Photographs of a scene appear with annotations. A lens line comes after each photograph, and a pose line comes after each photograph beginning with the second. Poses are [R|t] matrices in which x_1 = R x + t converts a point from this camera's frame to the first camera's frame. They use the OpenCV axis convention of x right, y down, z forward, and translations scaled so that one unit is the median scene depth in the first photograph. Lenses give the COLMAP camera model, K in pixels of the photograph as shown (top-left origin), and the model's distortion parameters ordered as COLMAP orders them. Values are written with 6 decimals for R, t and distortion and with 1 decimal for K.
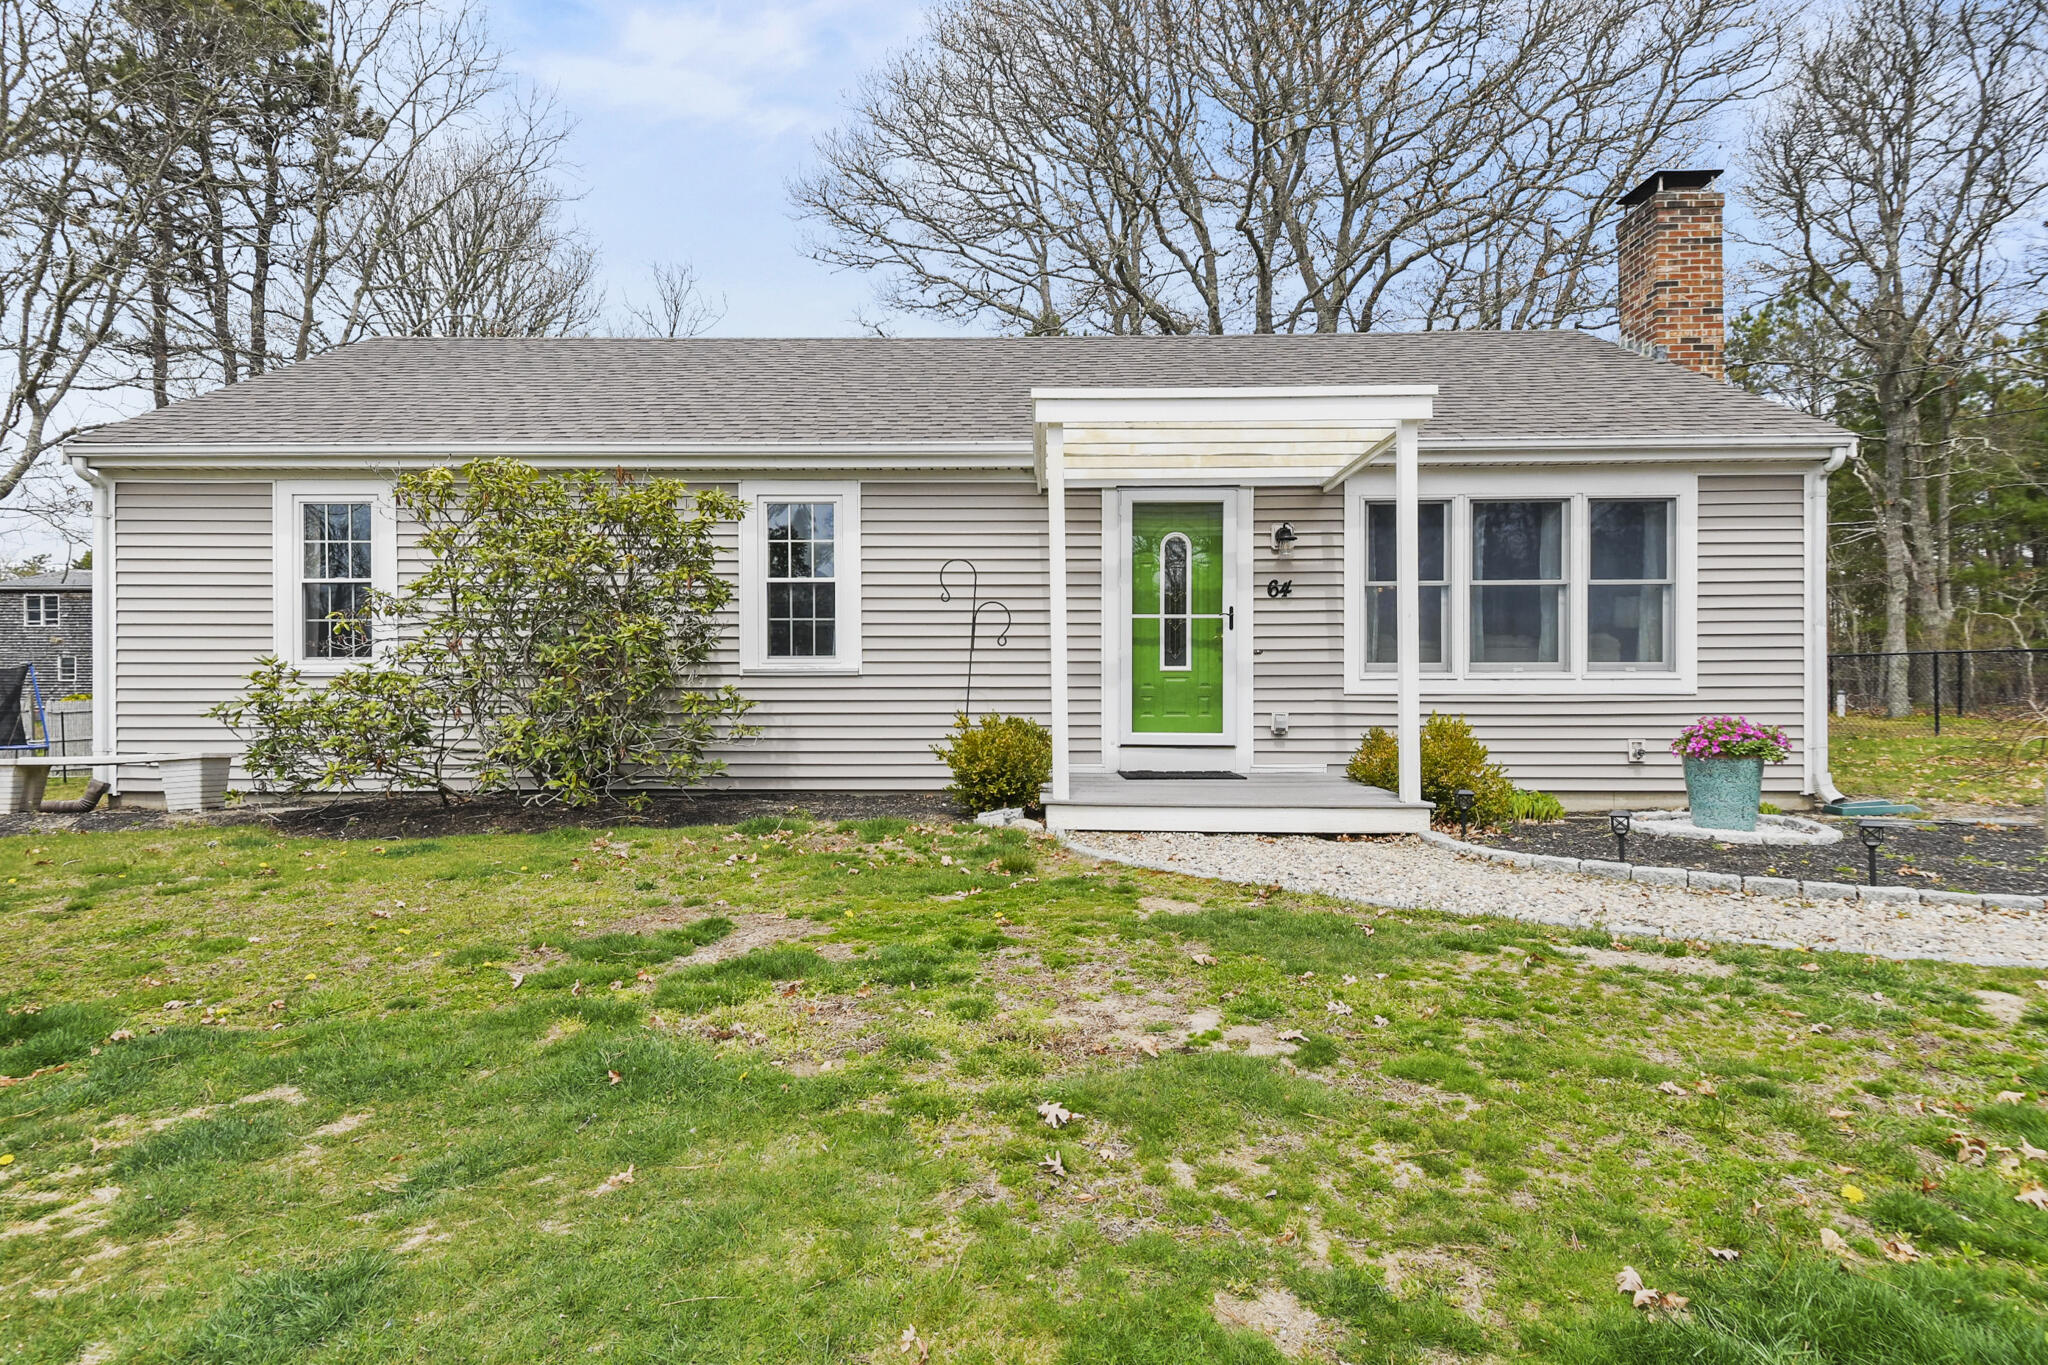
lens RADIAL K [[1123.2, 0, 1024.0], [0, 1123.2, 682.5], [0, 0, 1]] dist [0.023408, -0.000312]
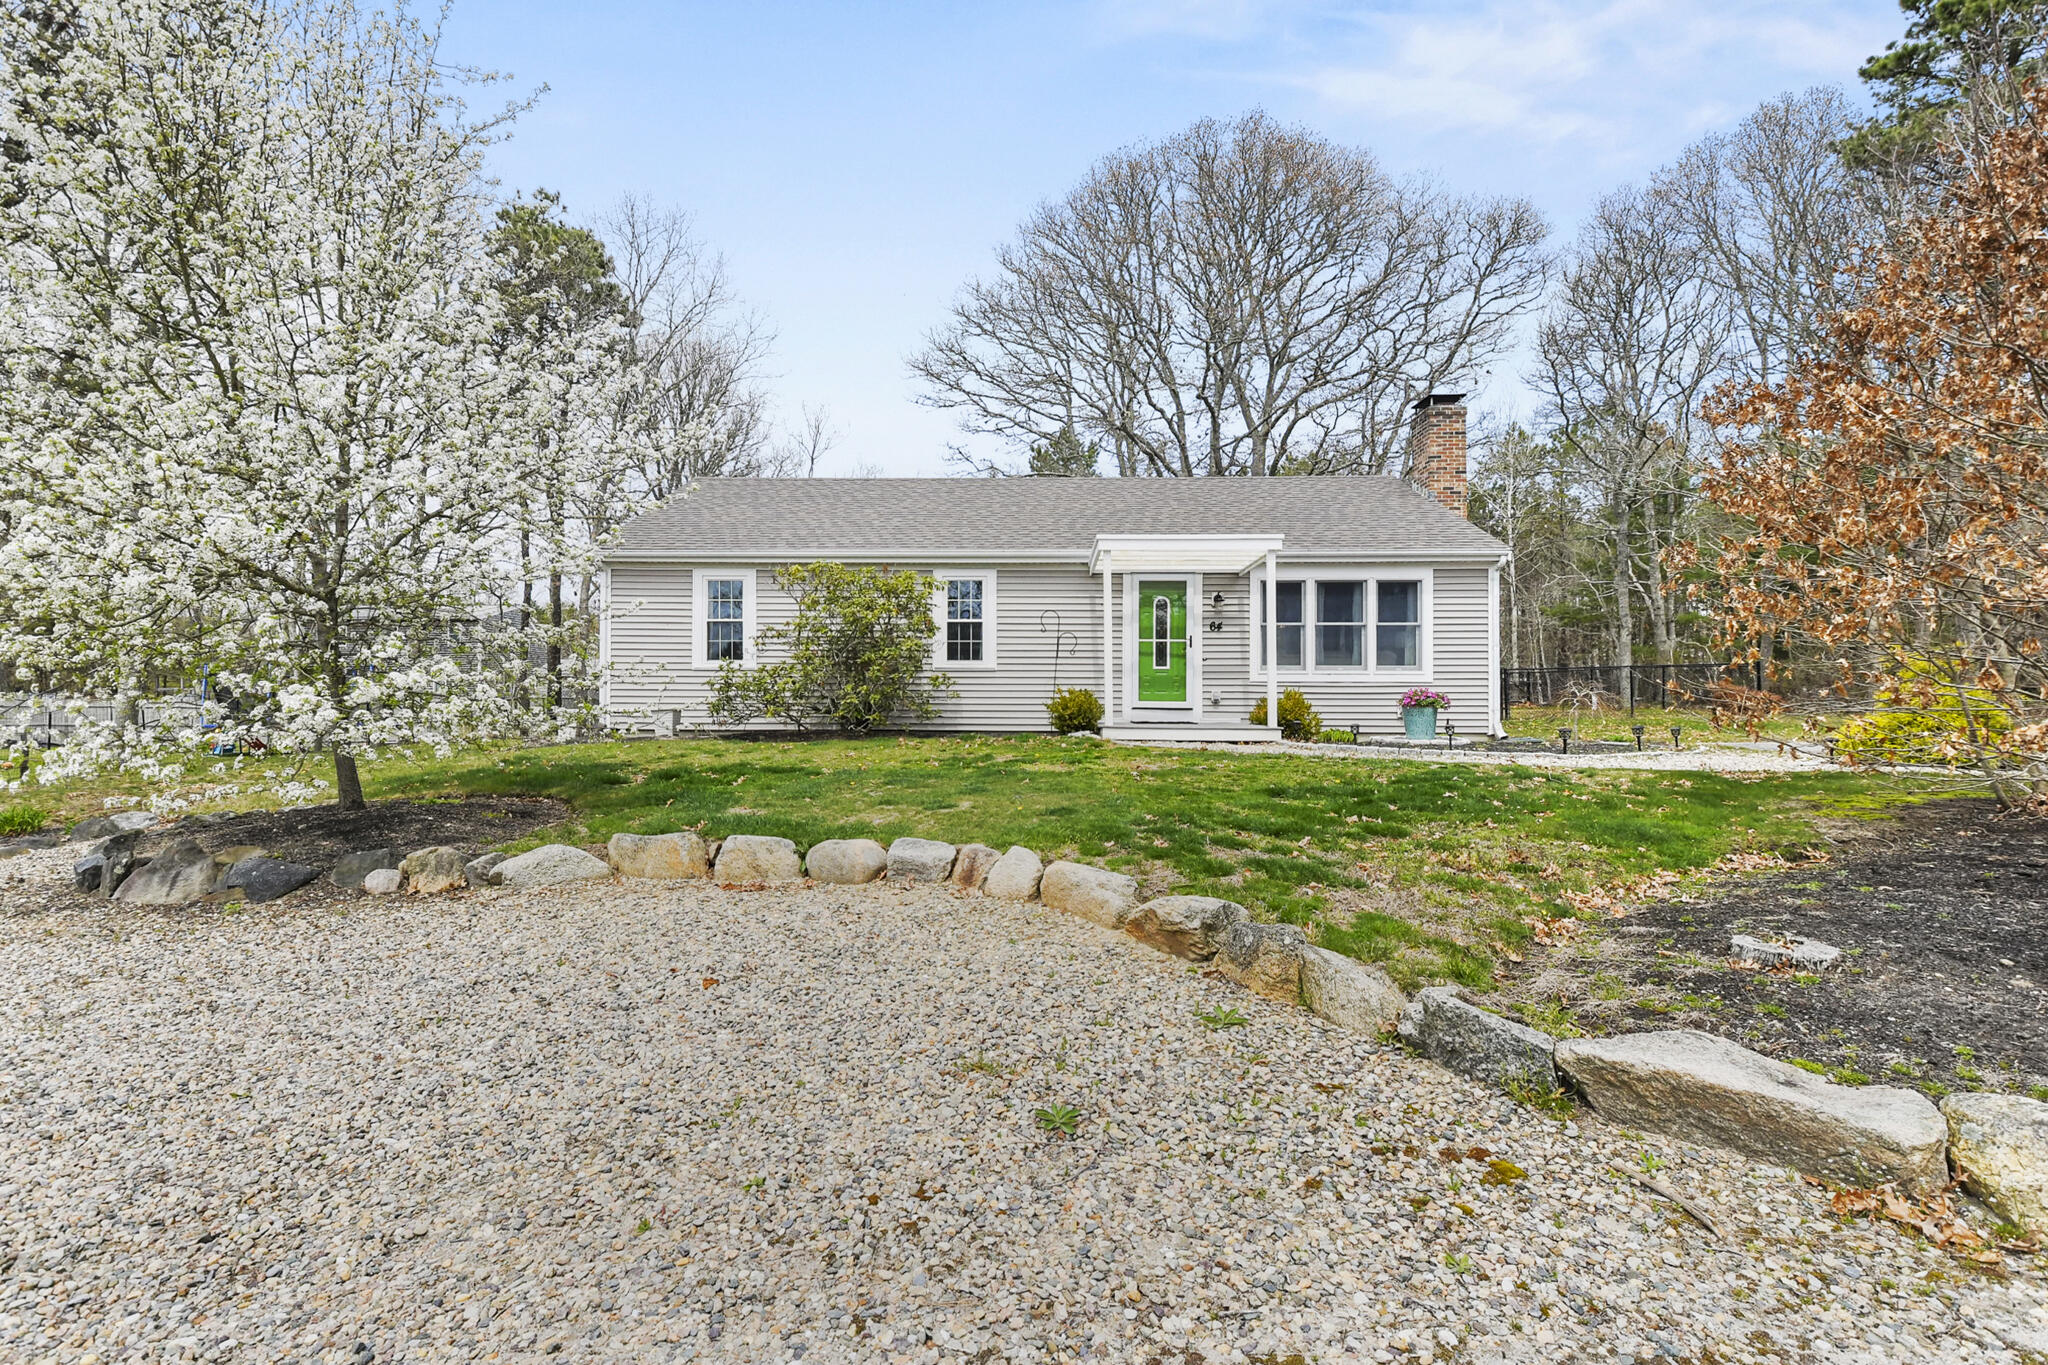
lens RADIAL K [[889.9, 0, 1013.8], [0, 889.9, 679.1], [0, 0, 1]] dist [0.000953, -0.000050]
pose [[0.999762, 0.005377, -0.021157, -0.082513], [-0.005740, 0.999837, -0.017129, 0.033518], [0.021061, 0.017247, 0.999629, -0.507601]]
